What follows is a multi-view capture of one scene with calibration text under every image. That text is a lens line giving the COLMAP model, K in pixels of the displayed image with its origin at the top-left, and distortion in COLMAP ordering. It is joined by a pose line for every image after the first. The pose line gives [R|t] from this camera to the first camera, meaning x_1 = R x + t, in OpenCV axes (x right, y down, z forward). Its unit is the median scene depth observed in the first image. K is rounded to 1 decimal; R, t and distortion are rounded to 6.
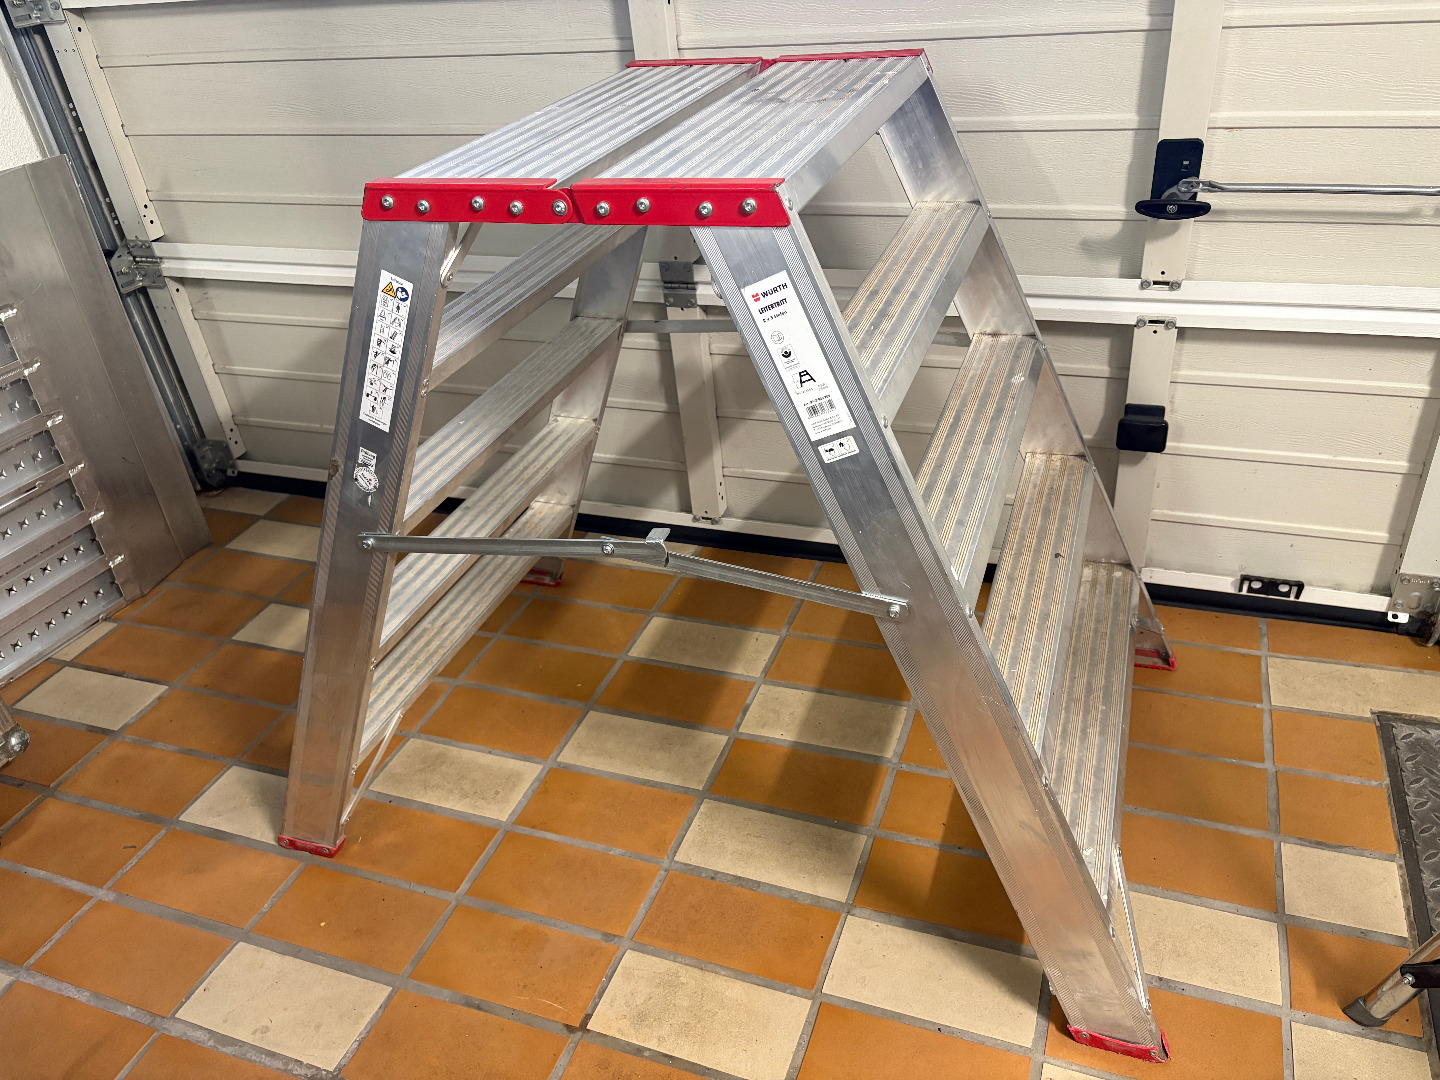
lens RADIAL K [[1091.5, 0, 729.3], [0, 1091.5, 539.4], [0, 0, 1]] dist [0.043371, -0.047280]
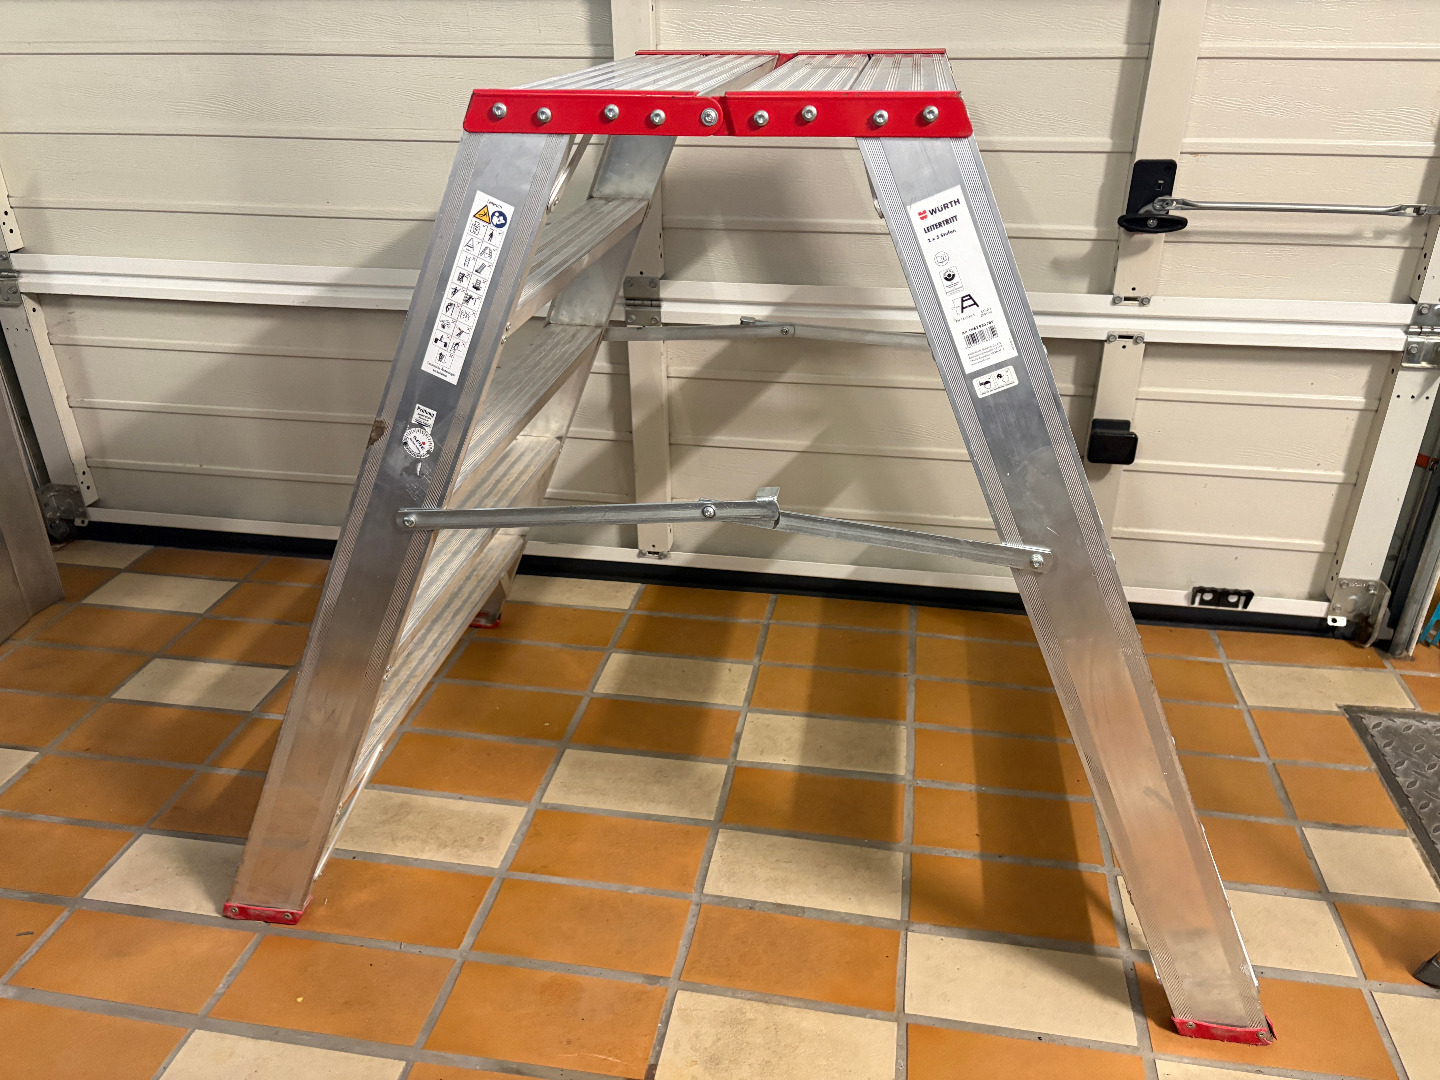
lens RADIAL K [[1092.9, 0, 720.0], [0, 1092.9, 540.0], [0, 0, 1]] dist [0.044910, -0.047577]
pose [[0.980615, -0.010317, 0.195674, -0.198796], [0.030468, 0.994495, -0.100256, 0.088228], [-0.193562, 0.104274, 0.975531, 0.076893]]
